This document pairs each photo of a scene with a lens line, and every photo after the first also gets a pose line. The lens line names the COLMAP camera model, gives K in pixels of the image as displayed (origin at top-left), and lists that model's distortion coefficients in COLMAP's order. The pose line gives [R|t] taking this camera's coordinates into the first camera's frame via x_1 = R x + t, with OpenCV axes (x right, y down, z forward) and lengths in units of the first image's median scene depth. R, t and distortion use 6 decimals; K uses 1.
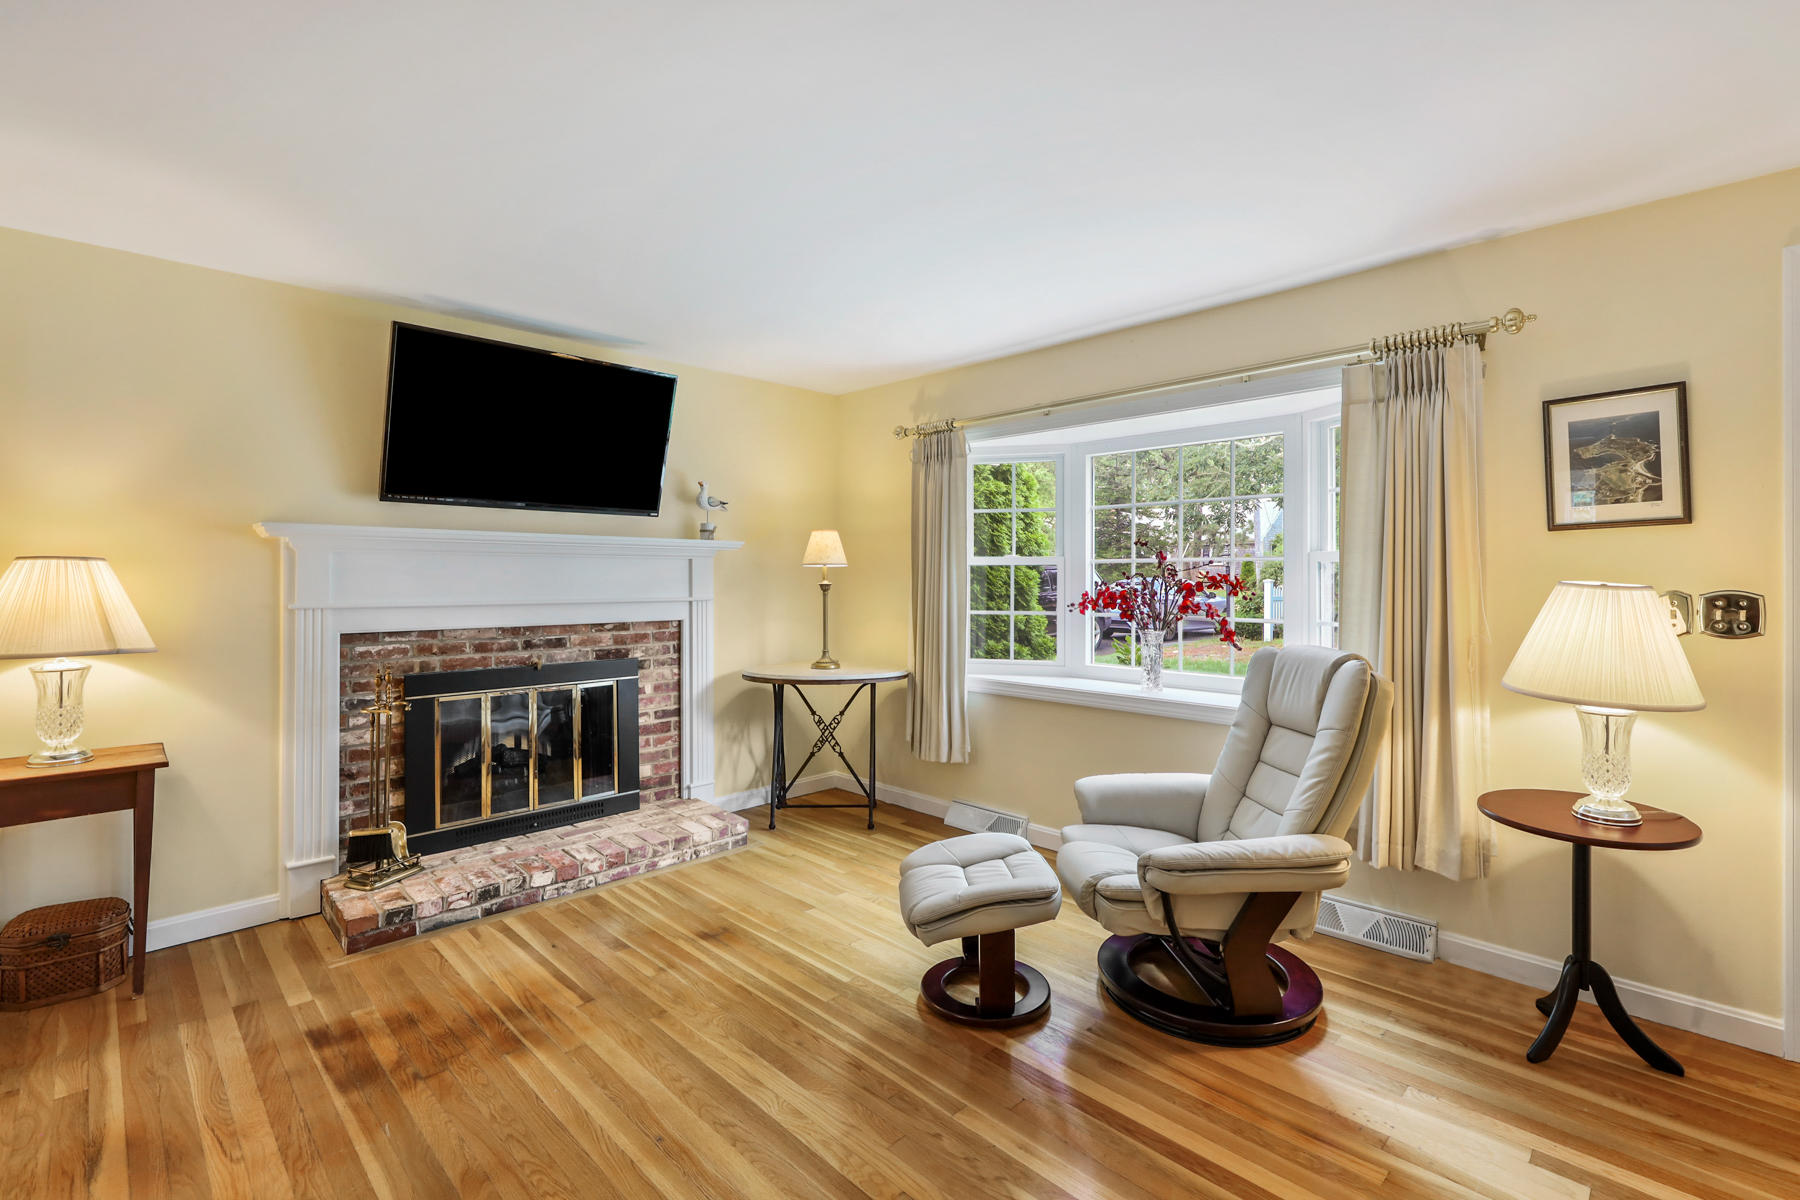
lens RADIAL K [[817.8, 0, 915.0], [0, 817.8, 581.8], [0, 0, 1]] dist [-0.002727, 0.000316]
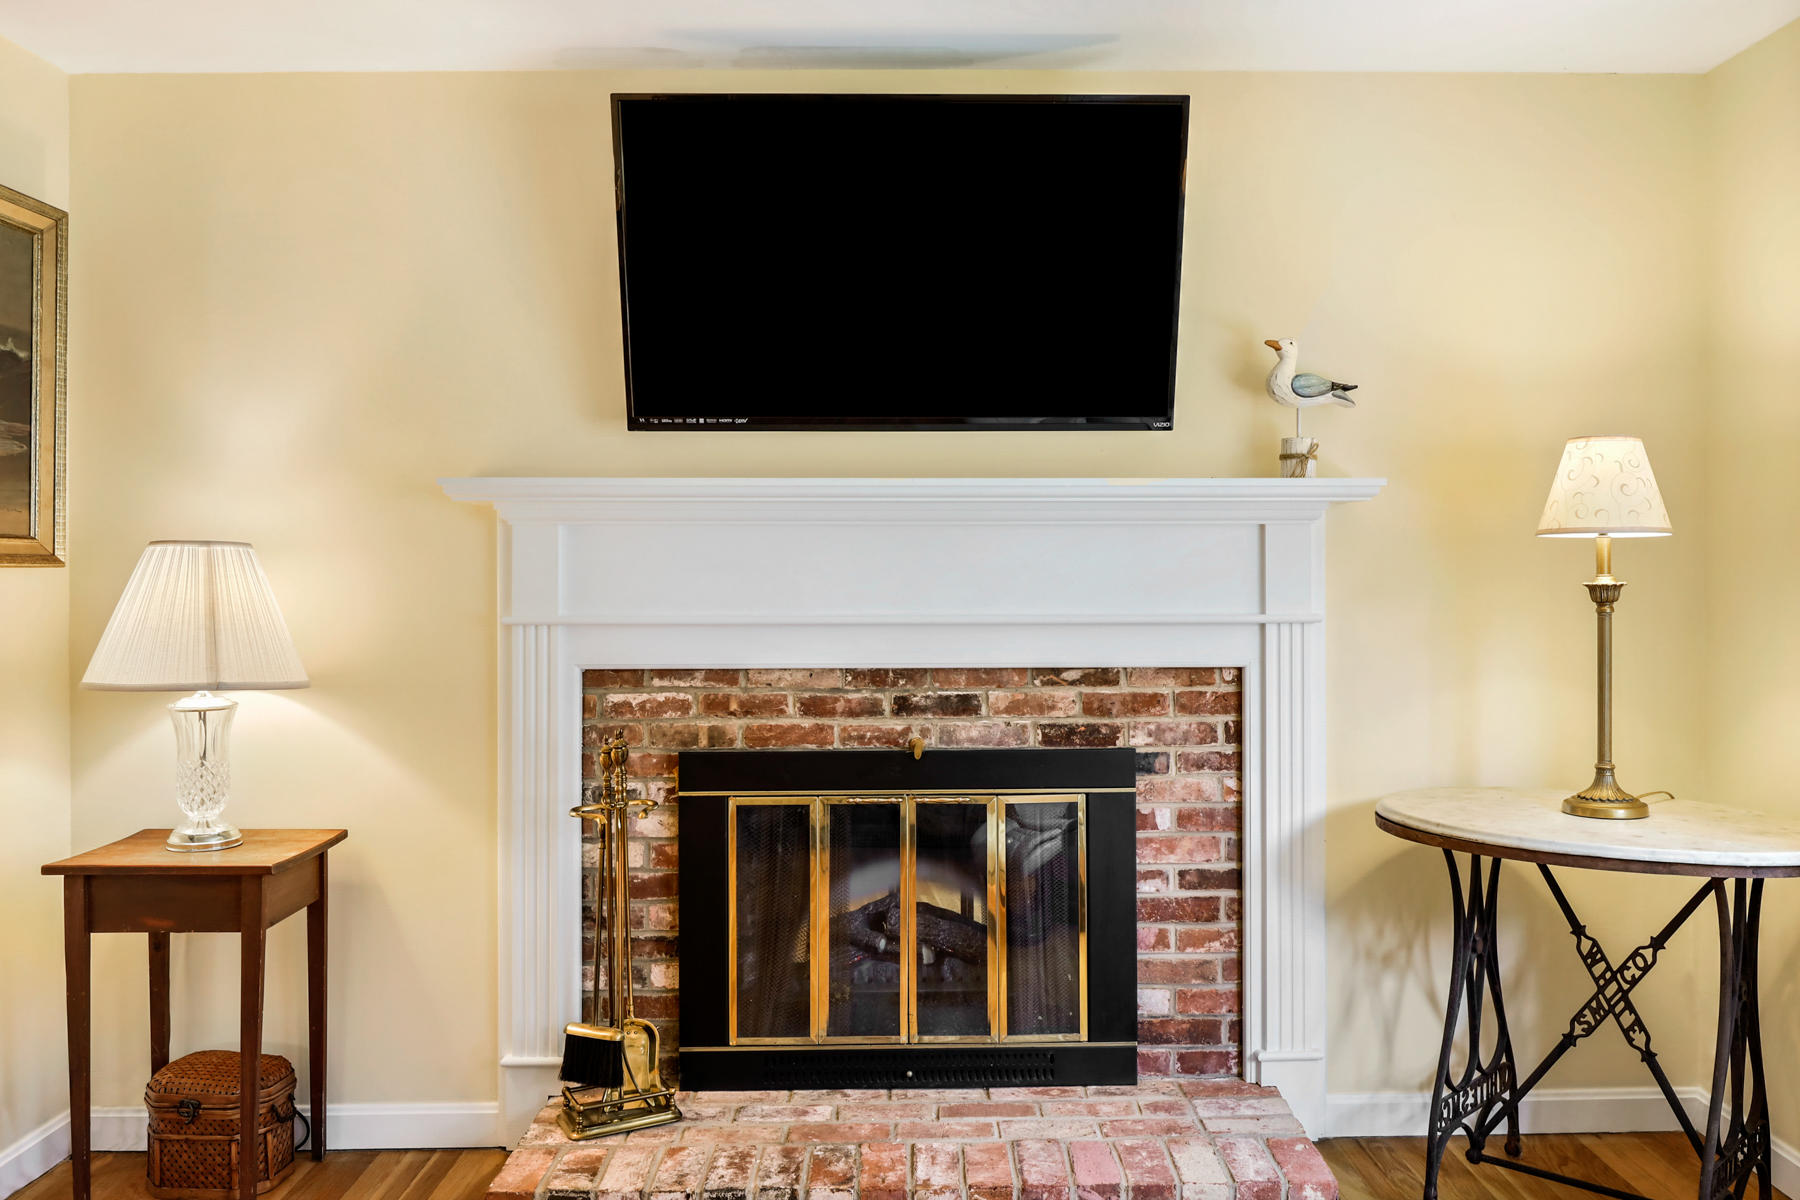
lens RADIAL K [[1504.0, 0, 902.0], [0, 1504.0, 582.5], [0, 0, 1]] dist [-0.009882, -0.012900]
pose [[0.715619, 0.004988, -0.698473, 0.159299], [-0.000605, 0.999979, 0.006522, -0.003069], [0.698491, -0.004244, 0.715607, 0.354602]]
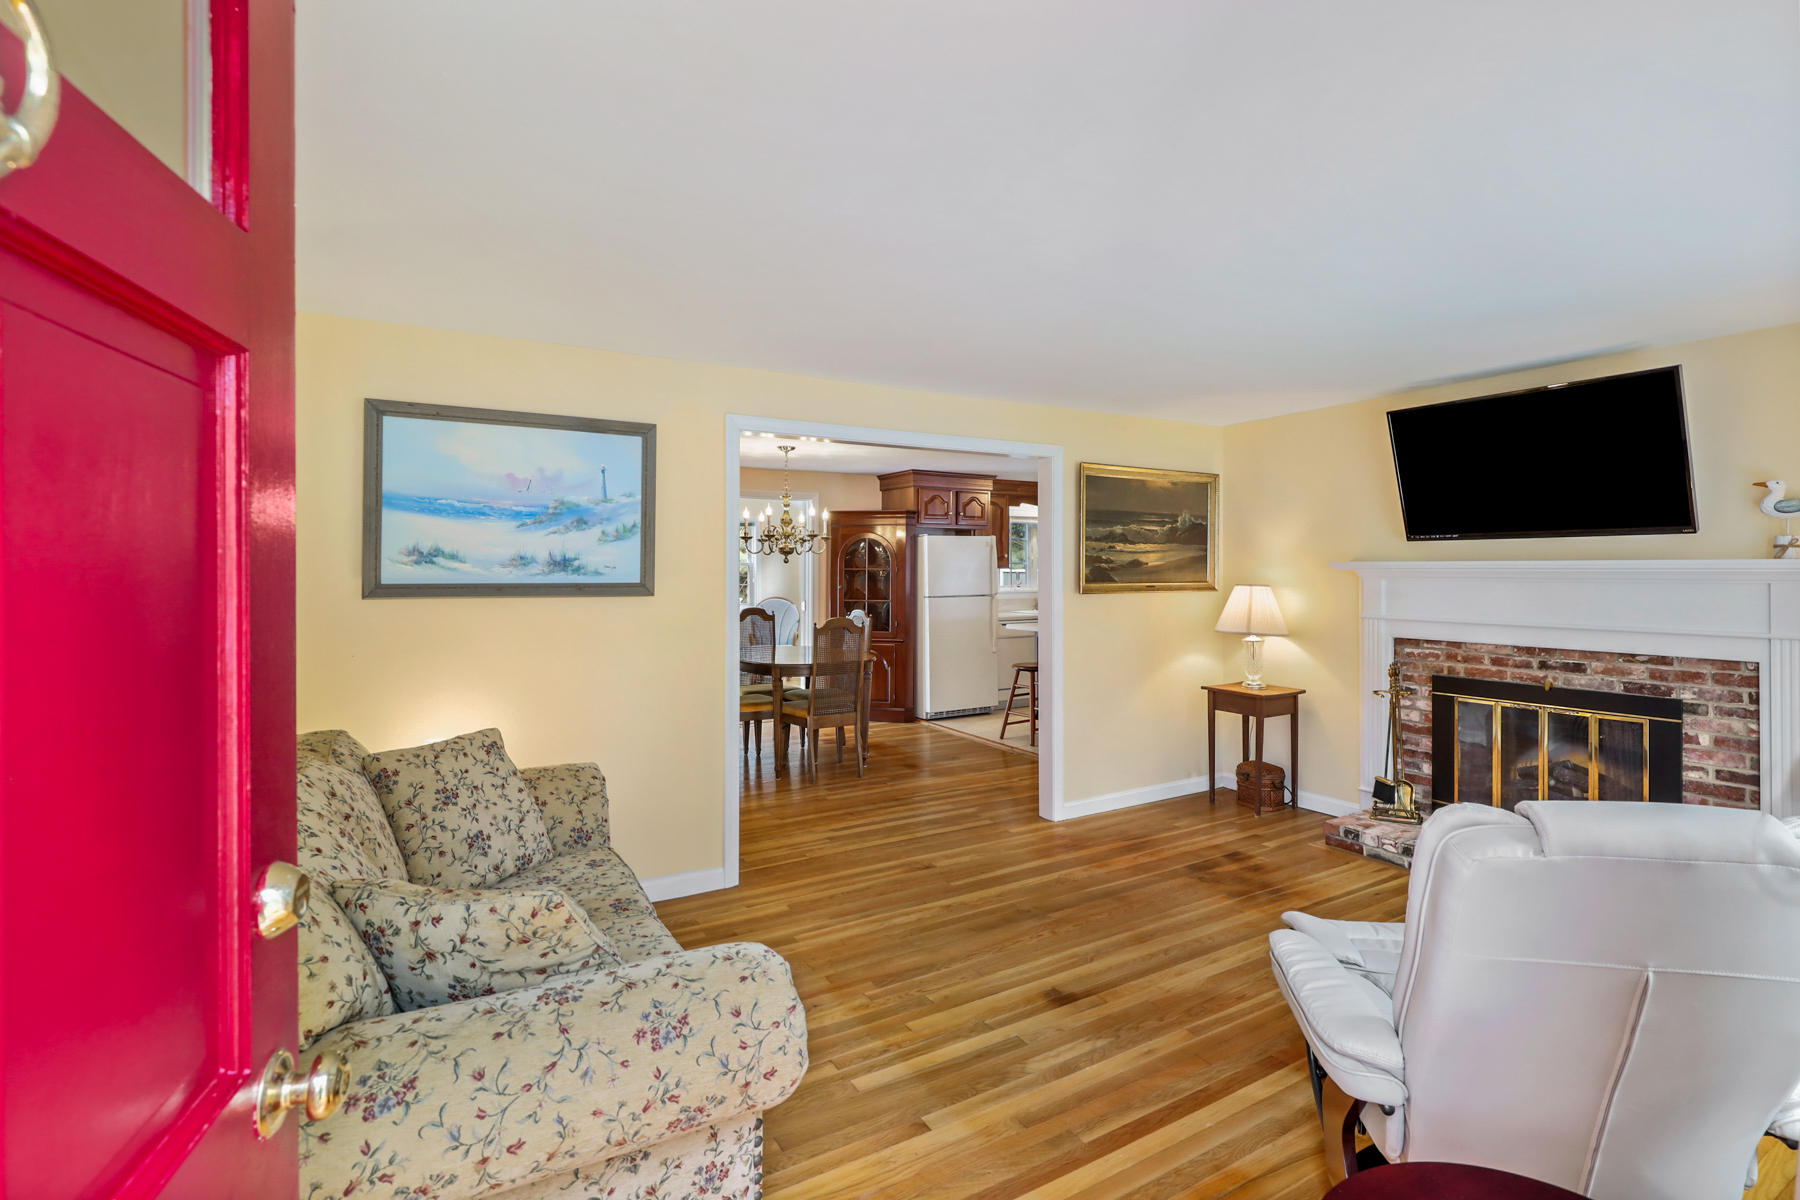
lens RADIAL K [[835.7, 0, 904.3], [0, 835.7, 570.9], [0, 0, 1]] dist [-0.013339, -0.000015]
pose [[-0.257473, 0.001757, -0.966284, 0.774505], [-0.003539, 0.999990, 0.002762, -0.044716], [0.966279, 0.004131, -0.257464, 0.482473]]
